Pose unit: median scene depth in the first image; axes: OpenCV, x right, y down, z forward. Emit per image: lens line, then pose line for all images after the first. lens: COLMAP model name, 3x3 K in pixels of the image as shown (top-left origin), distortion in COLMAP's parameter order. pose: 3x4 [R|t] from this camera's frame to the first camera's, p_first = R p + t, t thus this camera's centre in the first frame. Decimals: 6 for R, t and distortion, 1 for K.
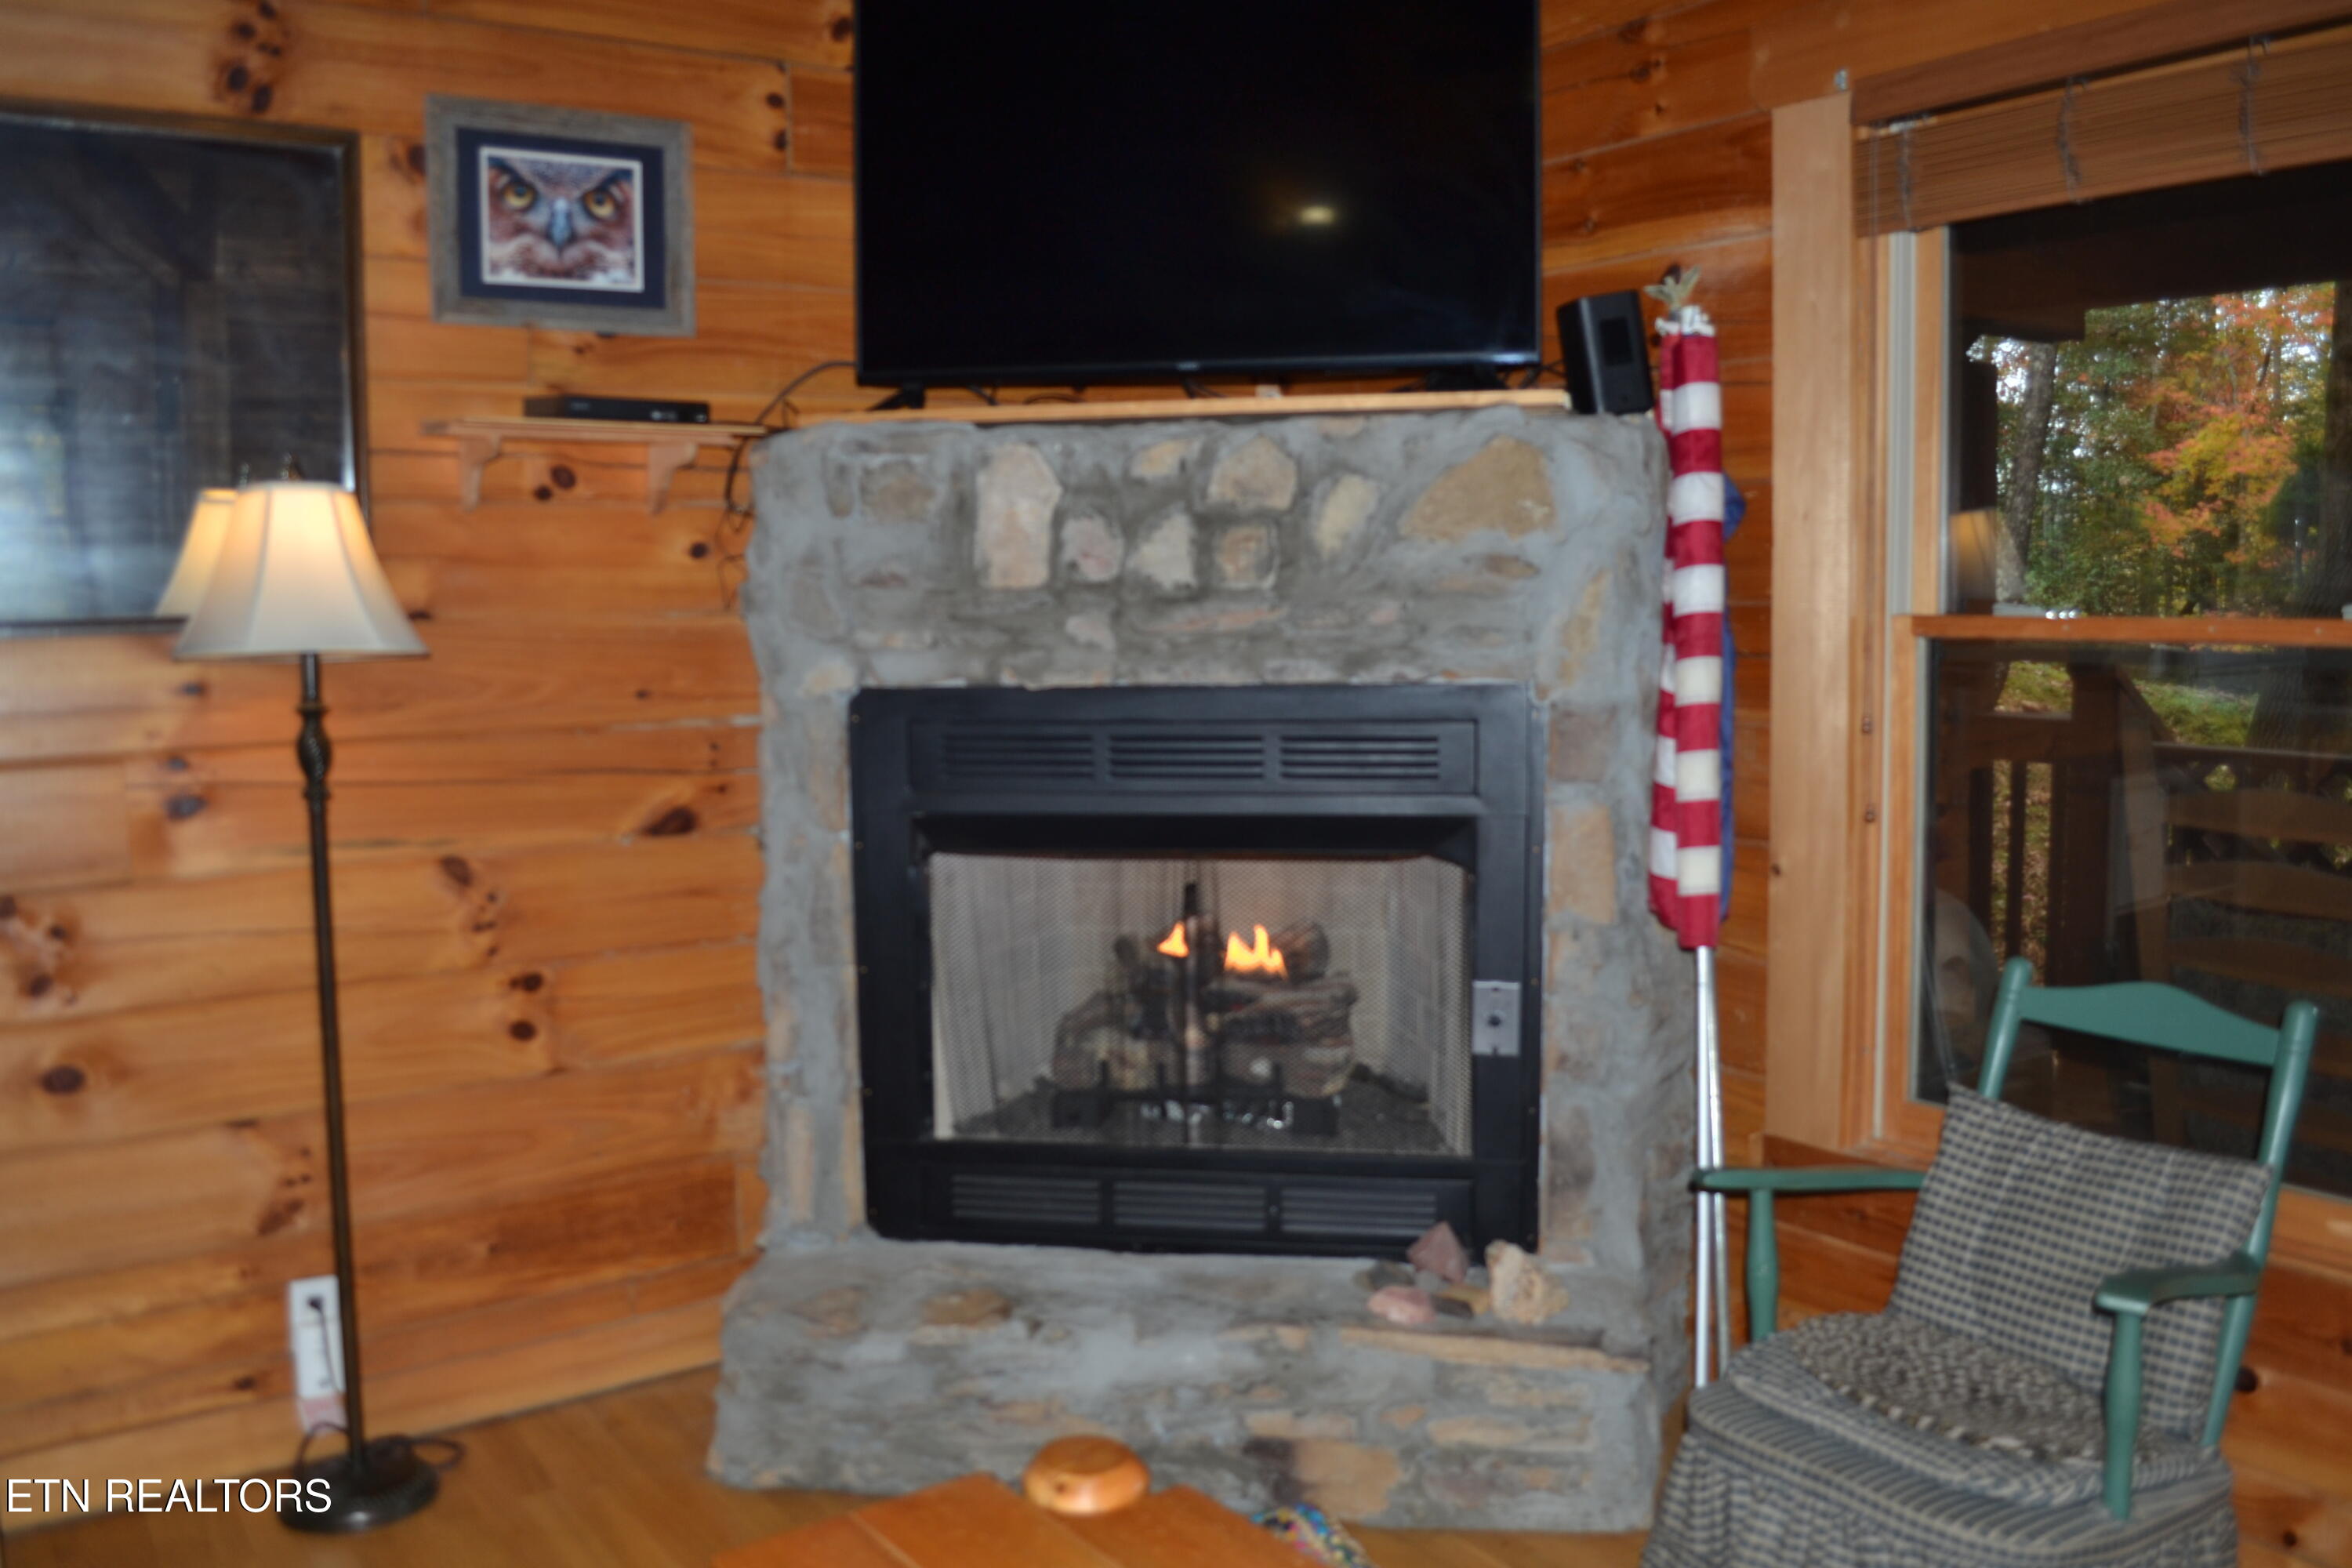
lens RADIAL K [[1906.0, 0, 1190.6], [0, 1906.0, 773.7], [0, 0, 1]] dist [-0.082431, 0.008874]
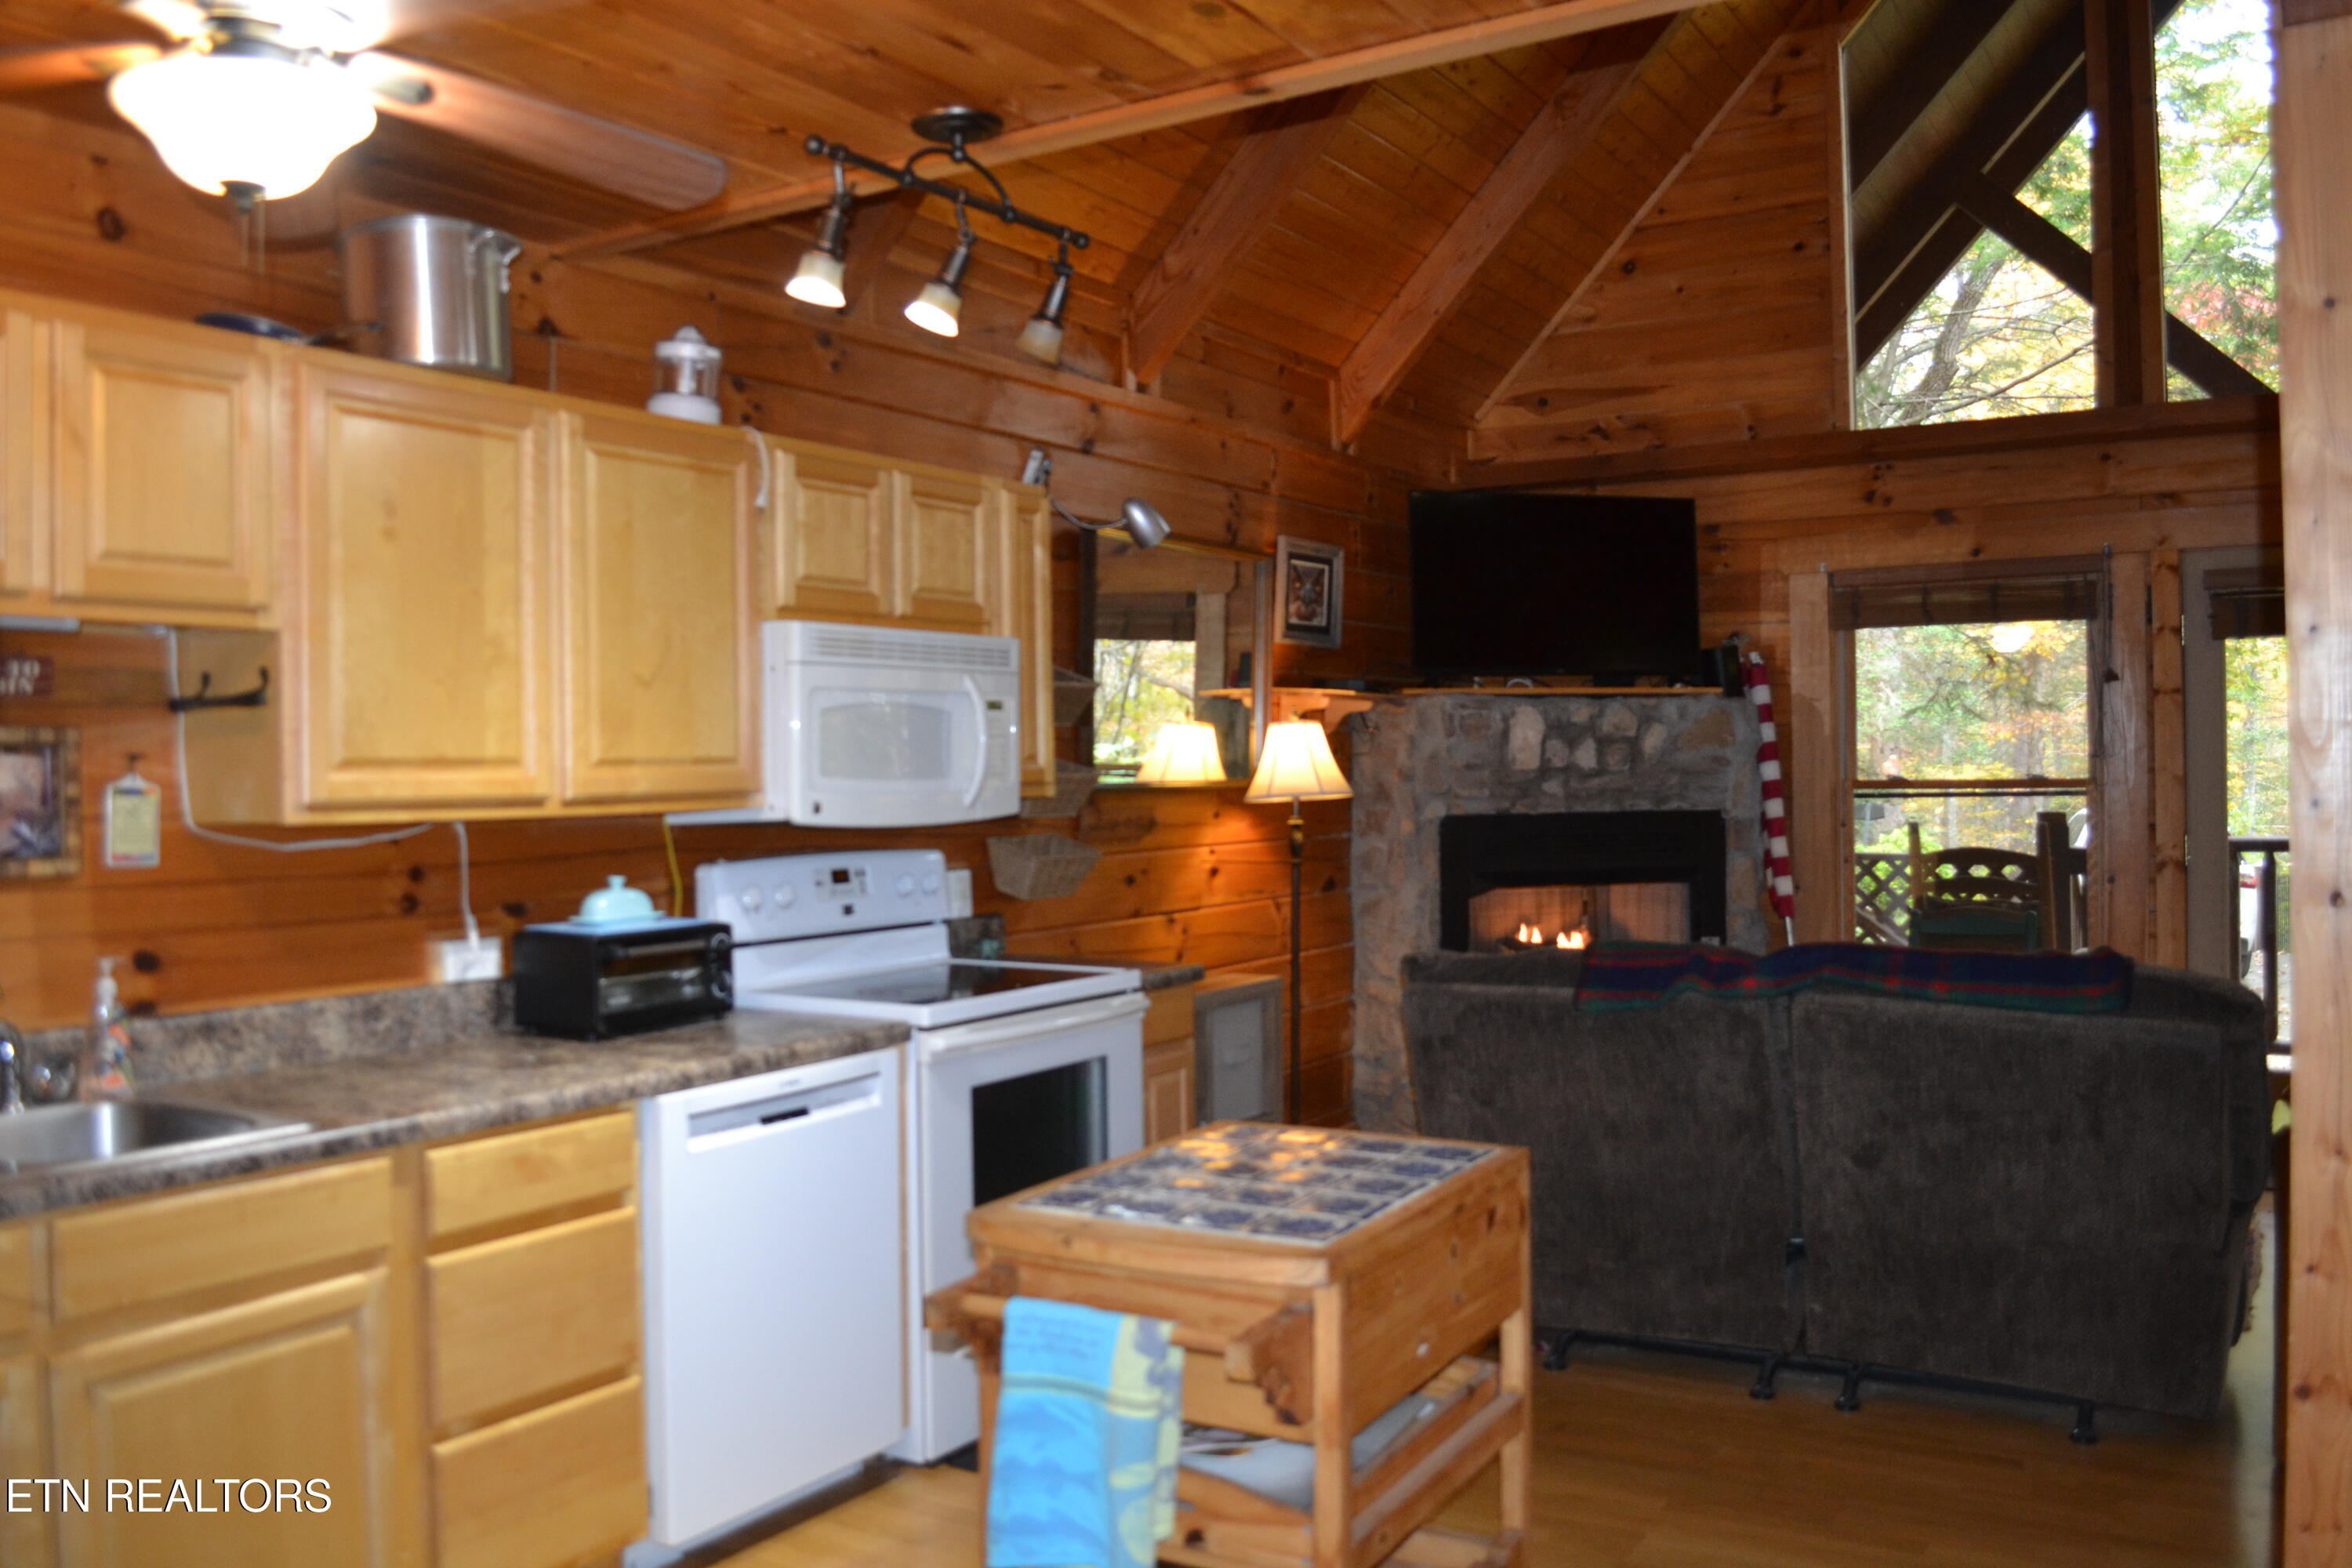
lens RADIAL K [[1906.0, 0, 1180.8], [0, 1906.0, 795.3], [0, 0, 1]] dist [-0.082431, 0.008874]
pose [[0.925026, -0.003618, 0.379887, -1.321985], [0.036692, 0.996131, -0.079858, 0.097146], [-0.378128, 0.087810, 0.921579, -0.916986]]
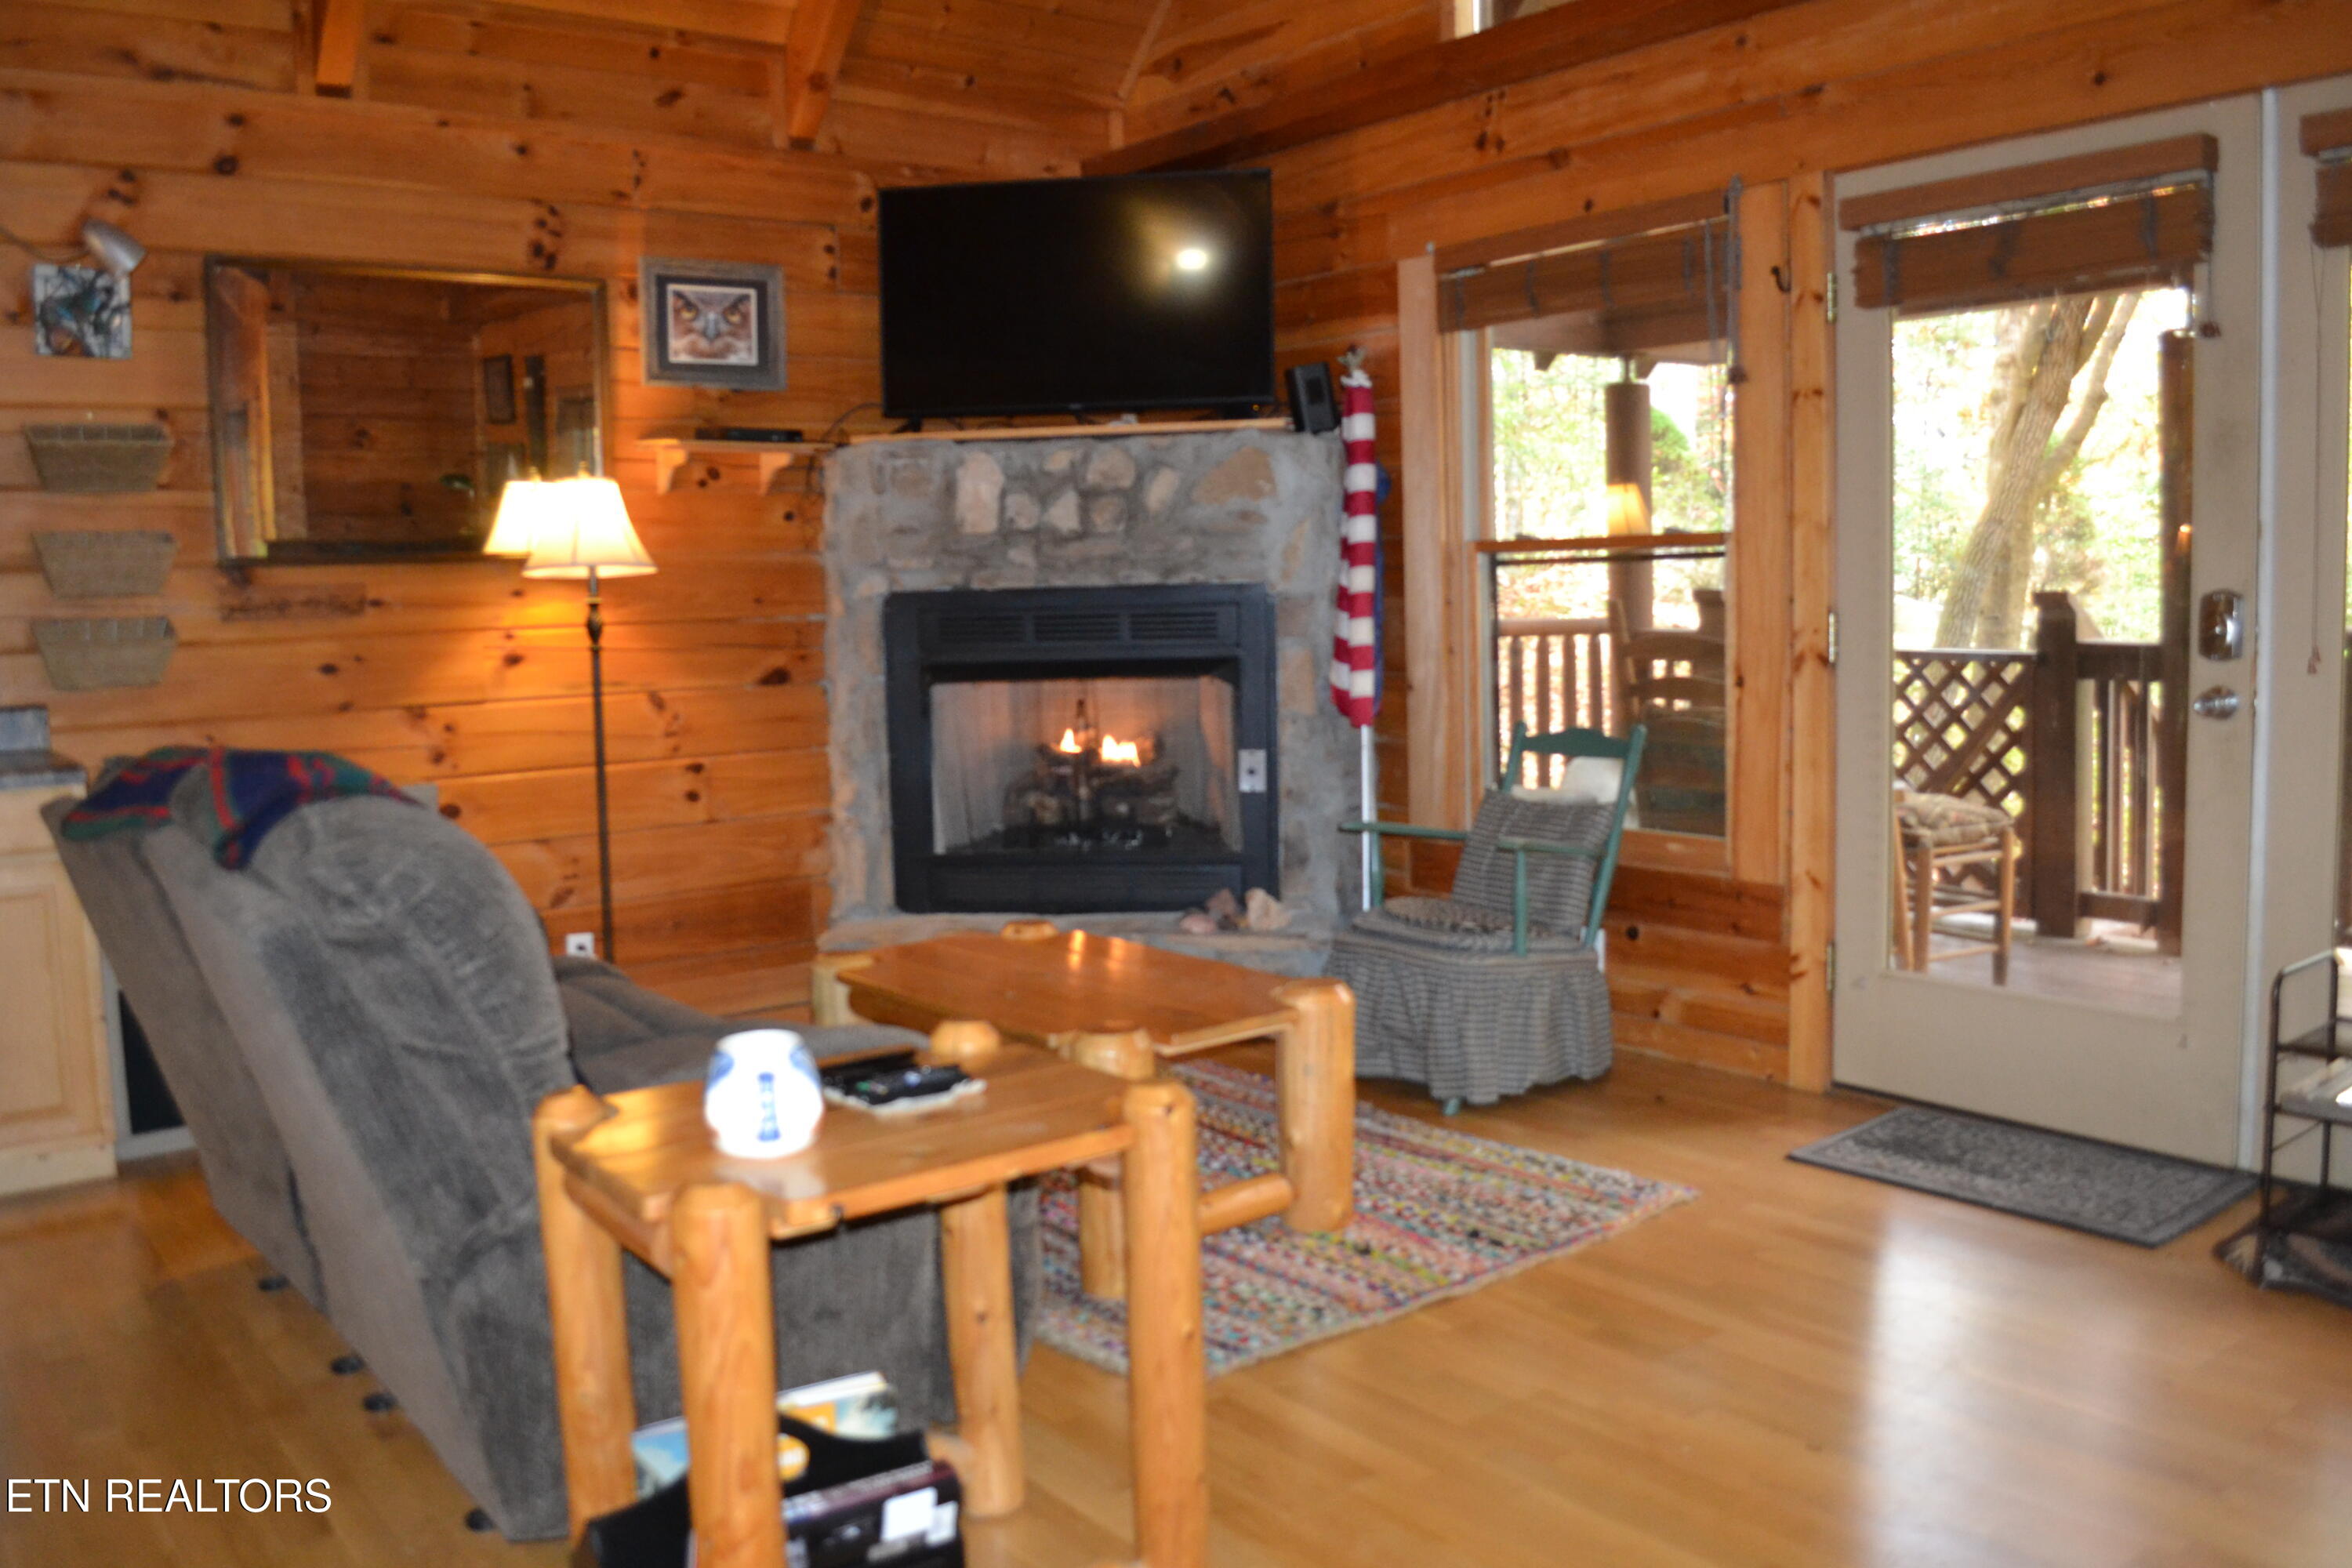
lens RADIAL K [[1906.0, 0, 1164.7], [0, 1906.0, 776.1], [0, 0, 1]] dist [-0.082431, 0.008874]
pose [[0.999429, -0.014666, 0.030447, 0.023723], [0.014508, 0.999880, 0.005431, 0.122257], [-0.030523, -0.004986, 0.999522, -0.785045]]
